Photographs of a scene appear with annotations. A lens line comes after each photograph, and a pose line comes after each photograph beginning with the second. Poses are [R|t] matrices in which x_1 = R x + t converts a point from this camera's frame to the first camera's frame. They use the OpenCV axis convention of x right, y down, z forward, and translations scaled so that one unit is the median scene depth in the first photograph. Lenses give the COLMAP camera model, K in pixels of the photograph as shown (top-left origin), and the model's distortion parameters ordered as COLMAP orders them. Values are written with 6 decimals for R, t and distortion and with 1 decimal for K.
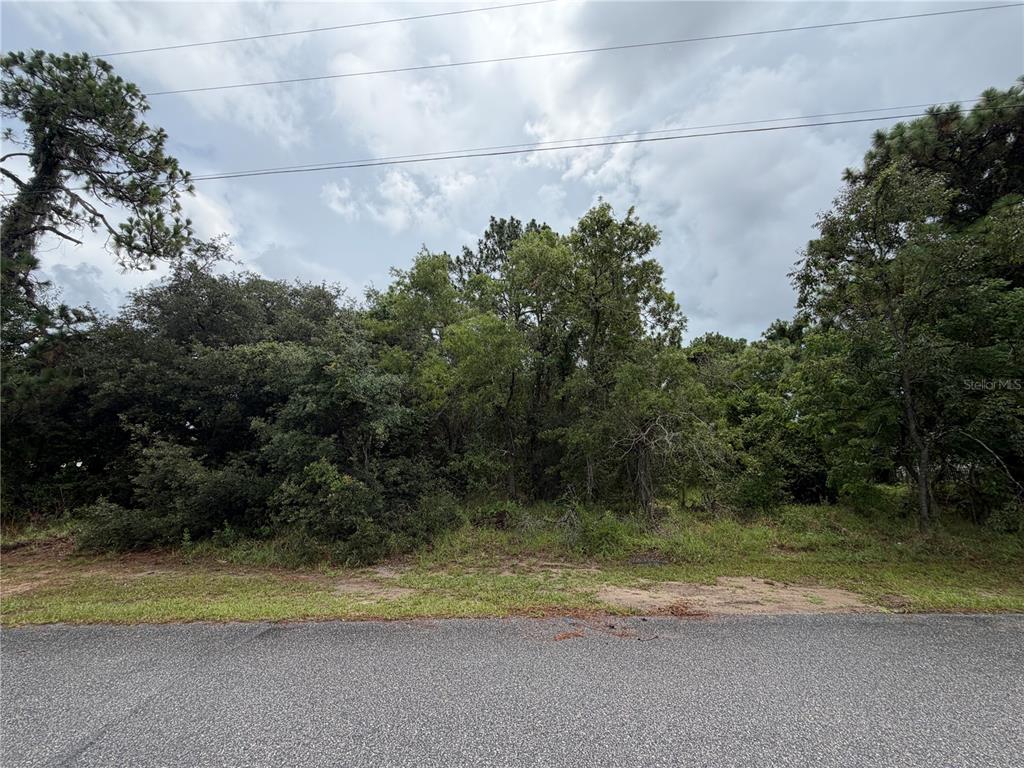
lens RADIAL K [[405.5, 0, 509.4], [0, 405.5, 377.3], [0, 0, 1]] dist [0.001167, -0.000446]
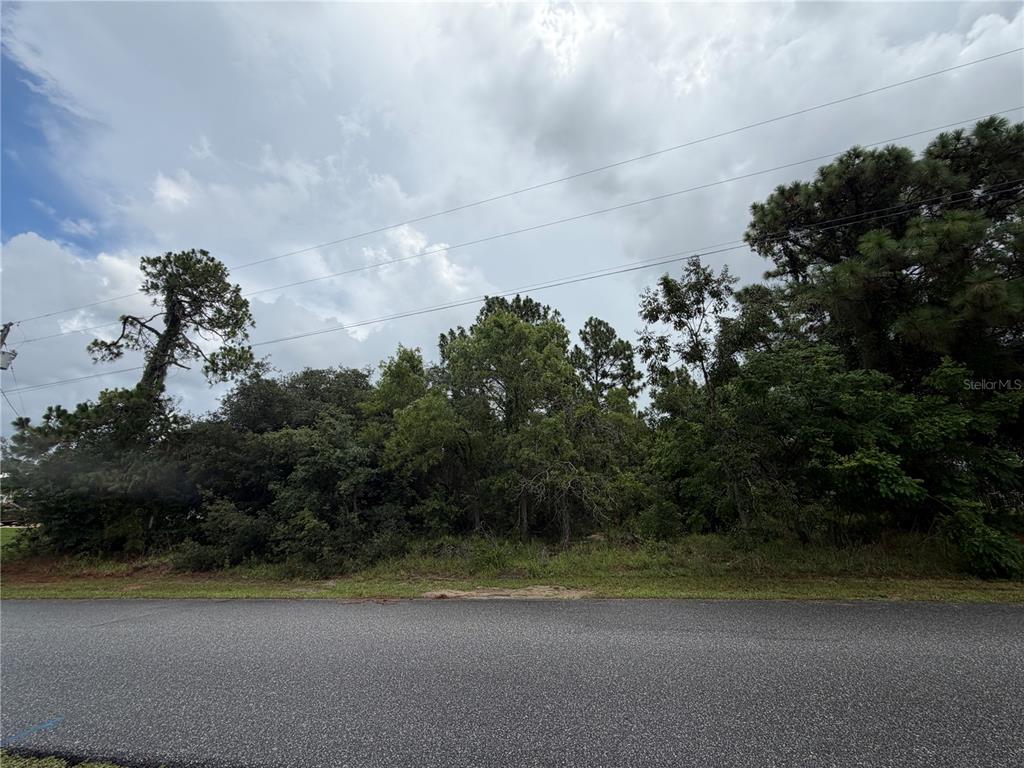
lens RADIAL K [[405.5, 0, 509.4], [0, 405.5, 377.3], [0, 0, 1]] dist [0.001167, -0.000446]
pose [[0.976002, -0.097106, -0.194910, 0.446049], [0.078091, 0.991612, -0.102991, -0.050245], [0.203276, 0.085298, 0.975399, -0.264823]]
